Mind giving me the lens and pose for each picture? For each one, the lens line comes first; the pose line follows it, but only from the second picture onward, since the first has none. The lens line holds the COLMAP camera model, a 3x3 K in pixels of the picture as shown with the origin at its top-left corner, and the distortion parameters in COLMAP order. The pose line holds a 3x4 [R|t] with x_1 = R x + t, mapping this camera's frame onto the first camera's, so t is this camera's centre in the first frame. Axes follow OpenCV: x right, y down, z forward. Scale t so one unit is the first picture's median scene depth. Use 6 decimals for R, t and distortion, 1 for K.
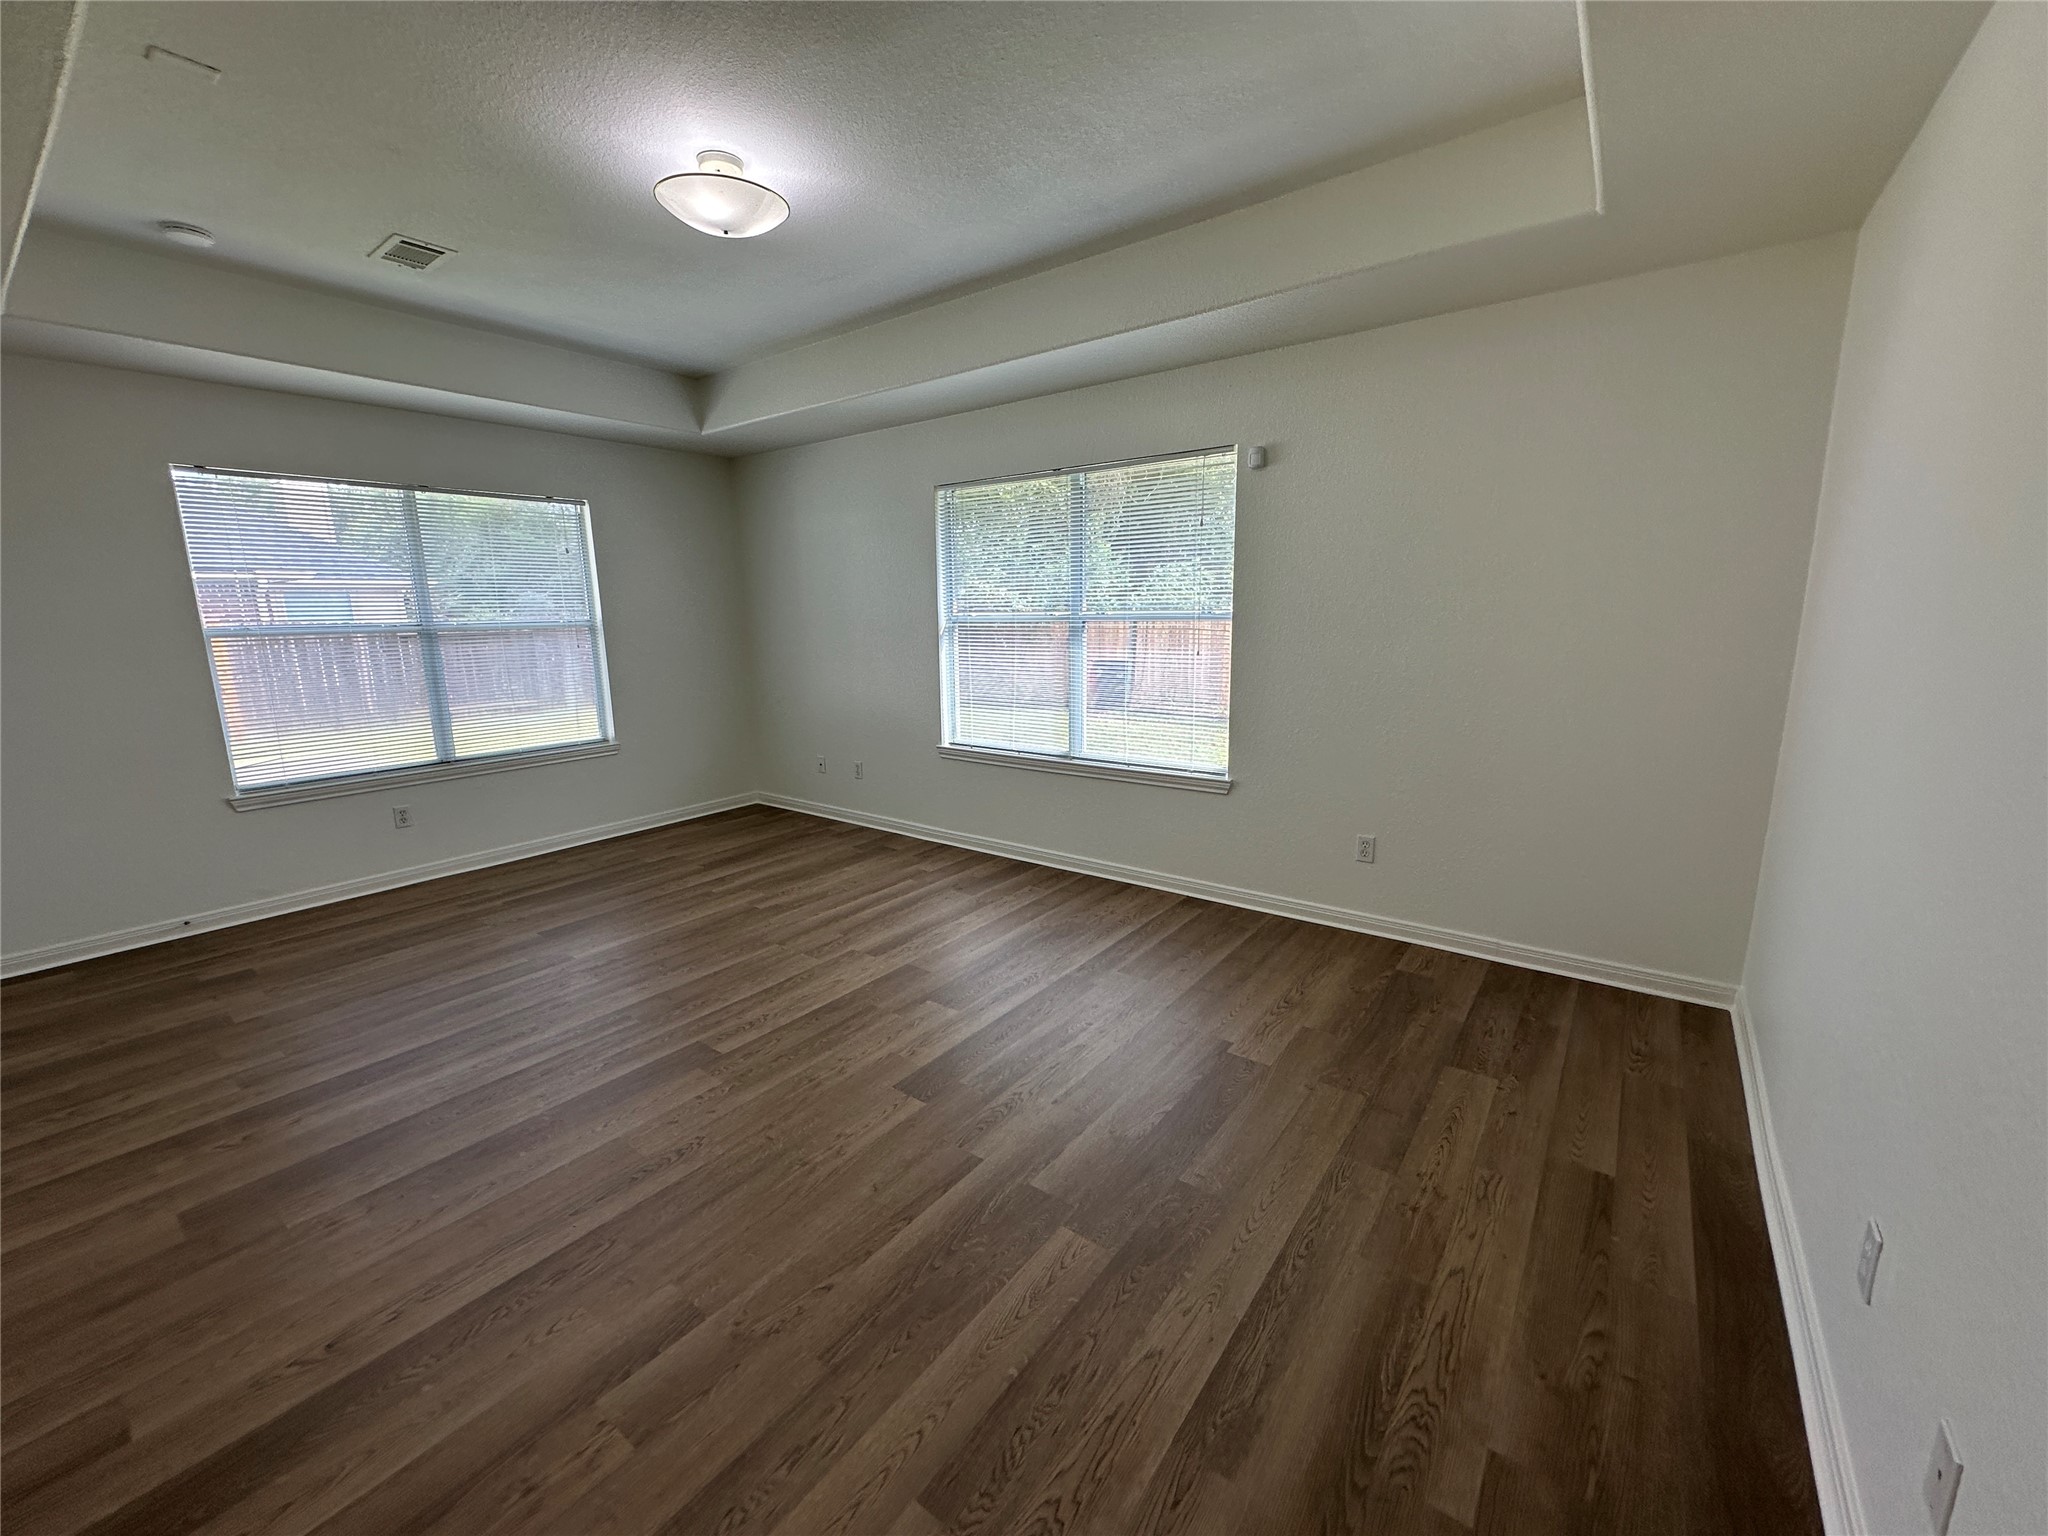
lens RADIAL K [[821.9, 0, 1022.1], [0, 821.9, 770.4], [0, 0, 1]] dist [-0.002921, 0.000680]
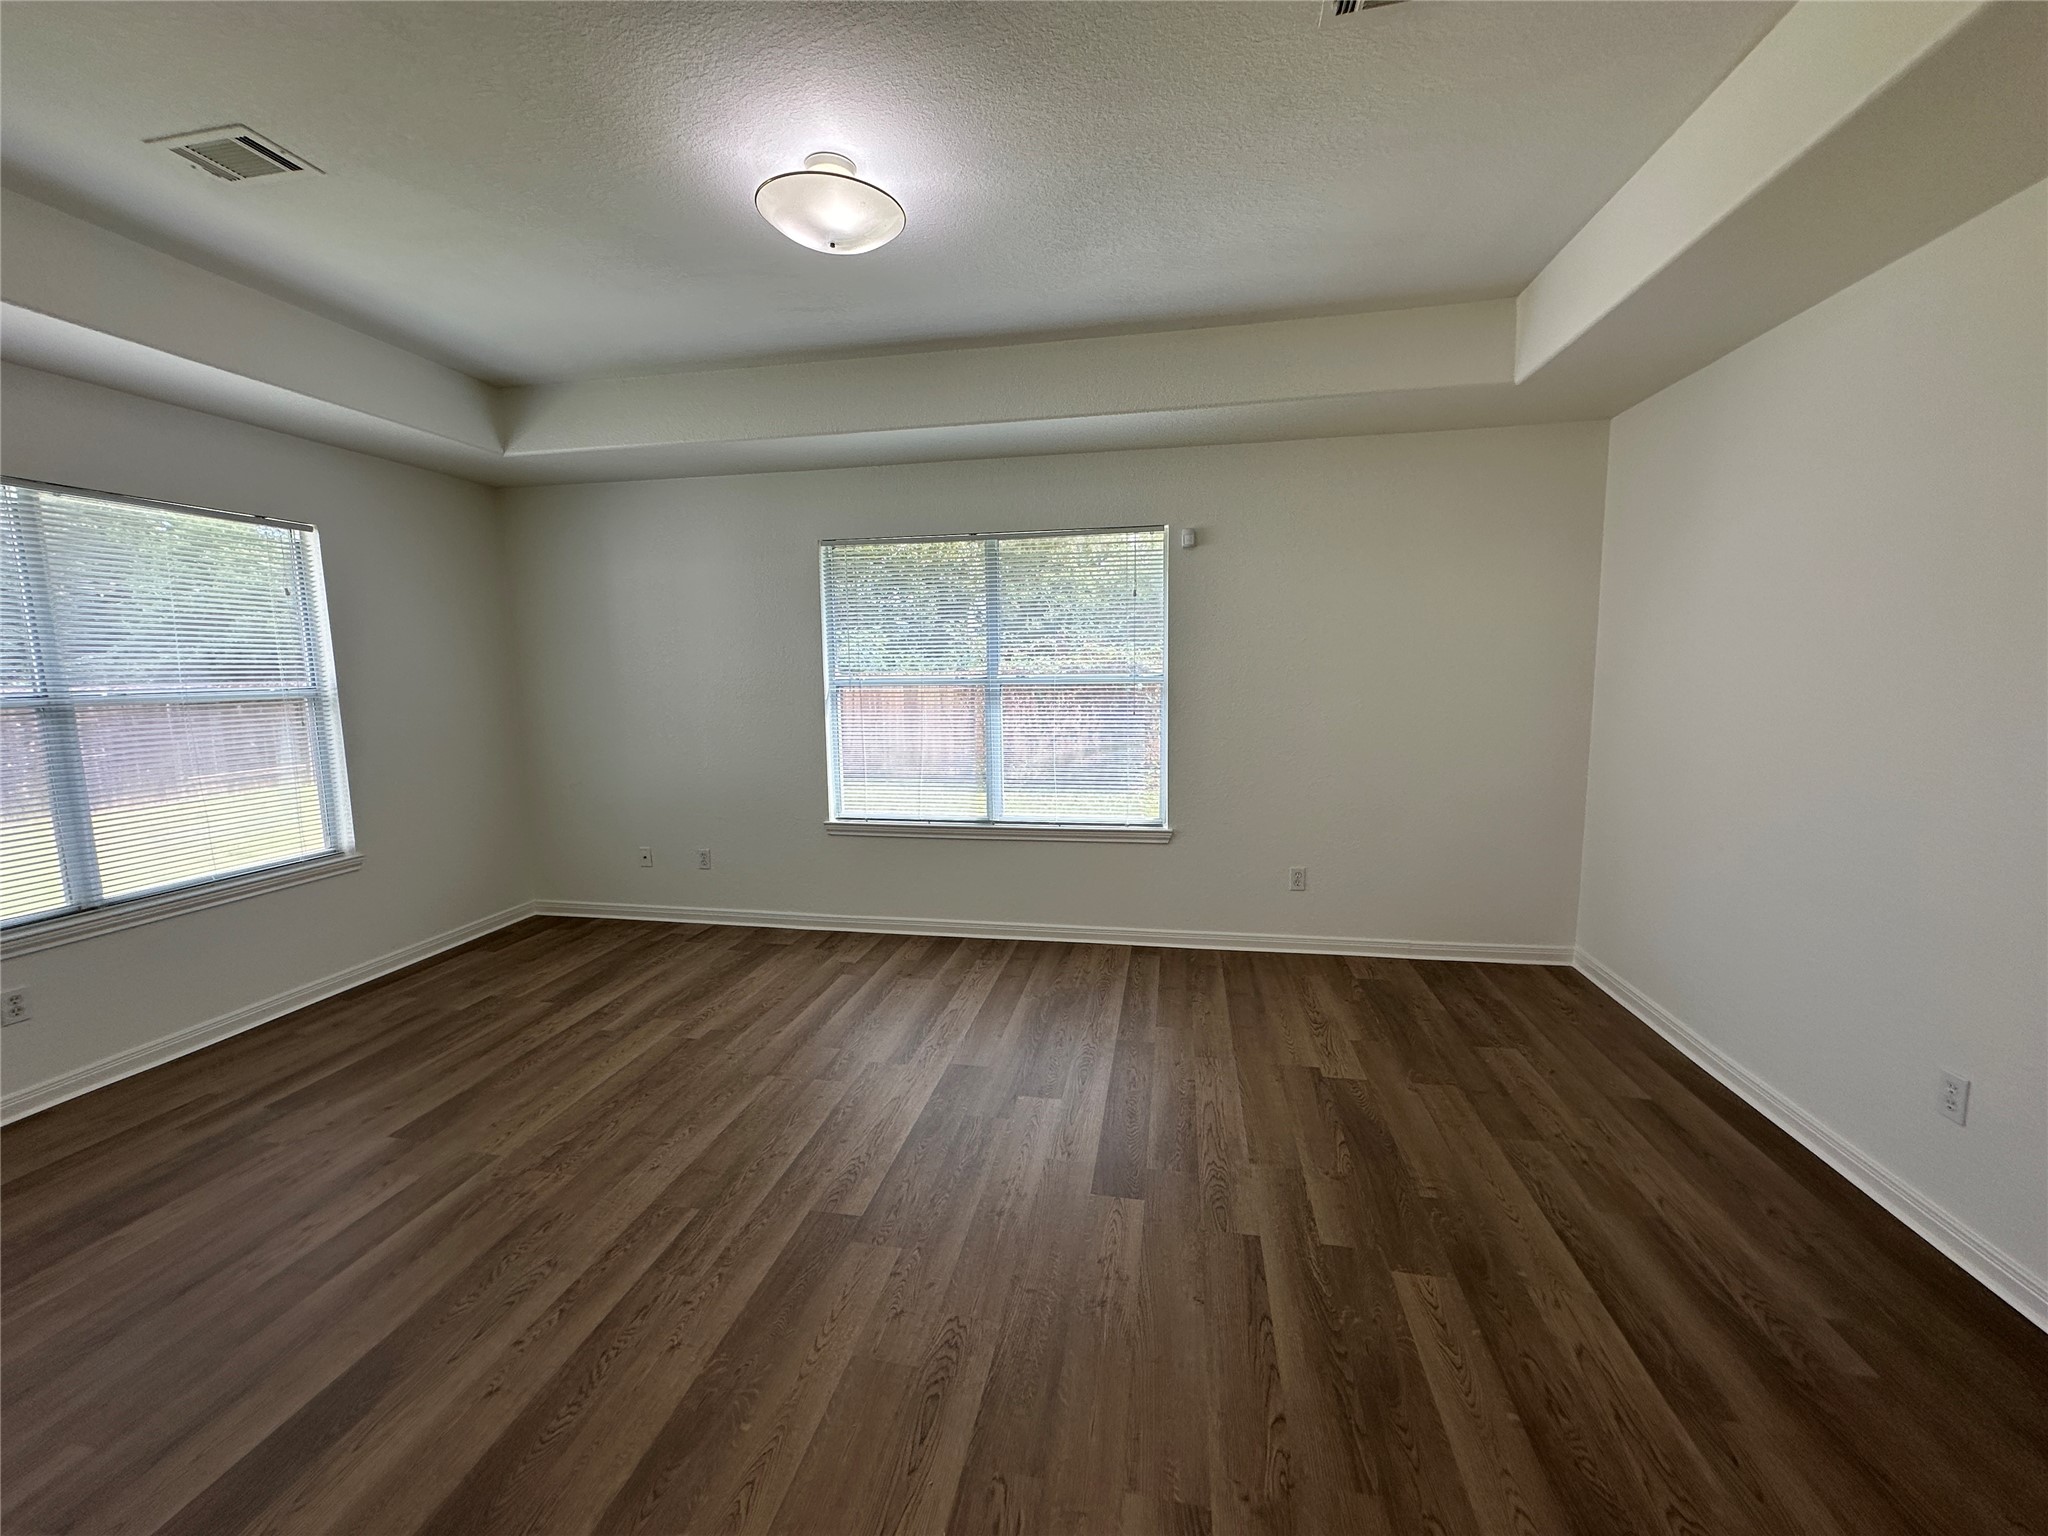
lens RADIAL K [[821.9, 0, 1023.1], [0, 821.9, 766.0], [0, 0, 1]] dist [-0.002921, 0.000680]
pose [[0.893621, -0.049604, 0.446072, -0.342700], [0.086472, 0.994282, -0.062663, -0.017839], [-0.440413, 0.094569, 0.892801, 0.104415]]
